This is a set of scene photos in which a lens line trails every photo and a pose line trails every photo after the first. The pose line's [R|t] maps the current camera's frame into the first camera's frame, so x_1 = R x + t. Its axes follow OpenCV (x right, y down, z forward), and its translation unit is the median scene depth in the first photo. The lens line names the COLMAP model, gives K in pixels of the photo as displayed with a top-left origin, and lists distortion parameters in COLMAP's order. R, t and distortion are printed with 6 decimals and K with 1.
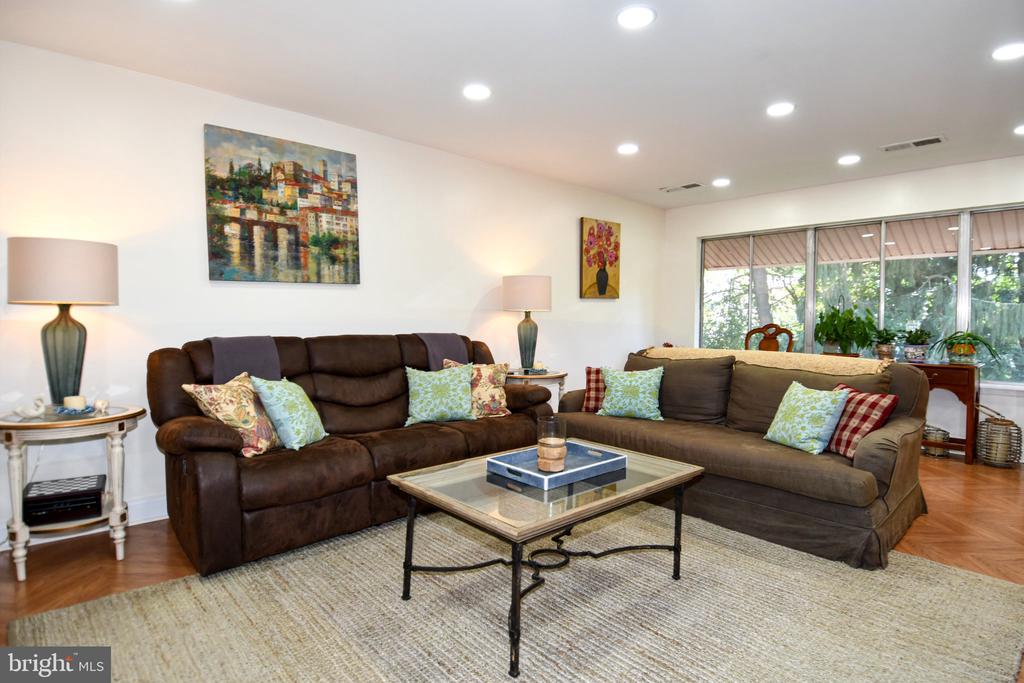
lens RADIAL K [[560.9, 0, 512.0], [0, 560.9, 341.5], [0, 0, 1]] dist [-0.000051, -0.000907]
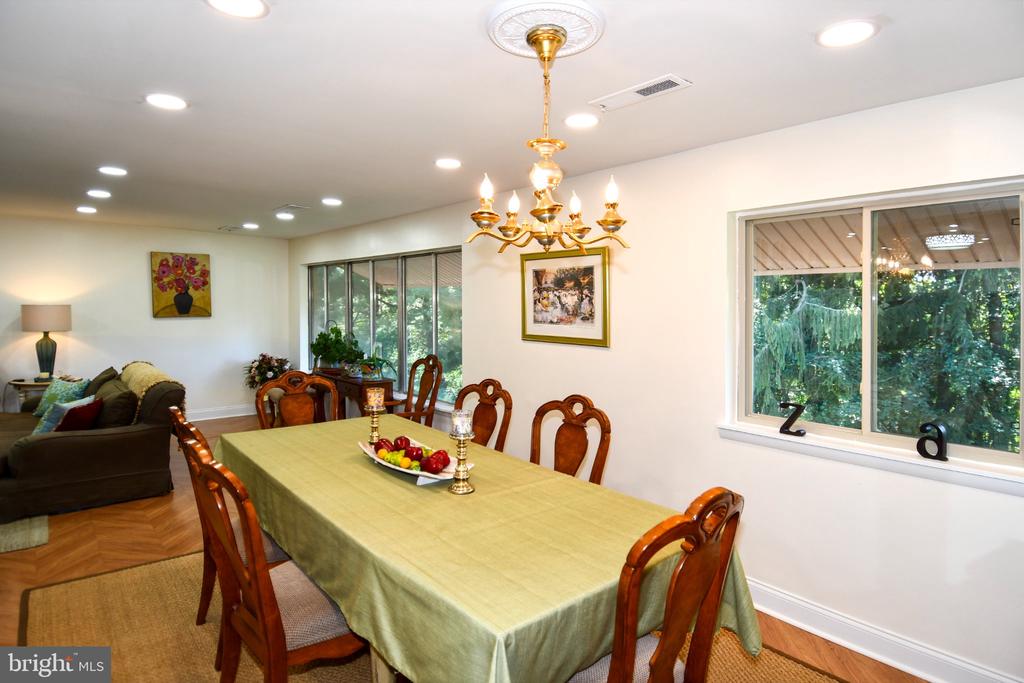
lens RADIAL K [[567.3, 0, 510.0], [0, 567.3, 327.1], [0, 0, 1]] dist [0.018669, -0.000408]
pose [[0.995307, 0.000795, -0.096767, 1.479653], [-0.003164, 0.999699, -0.024324, -0.041657], [0.096719, 0.024516, 0.995010, -0.234321]]
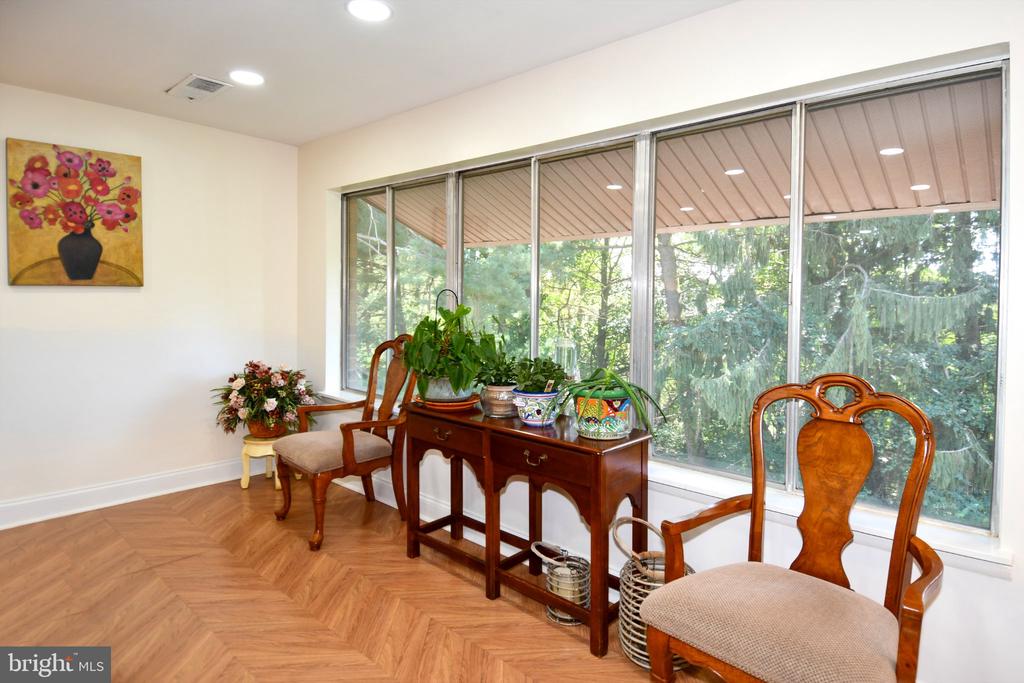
lens RADIAL K [[571.1, 0, 531.2], [0, 571.1, 305.3], [0, 0, 1]] dist [0.051207, -0.050288]
pose [[0.998837, -0.001451, 0.048196, 0.878331], [0.003799, 0.998808, -0.048671, -0.041934], [-0.048068, 0.048797, 0.997651, 0.611554]]
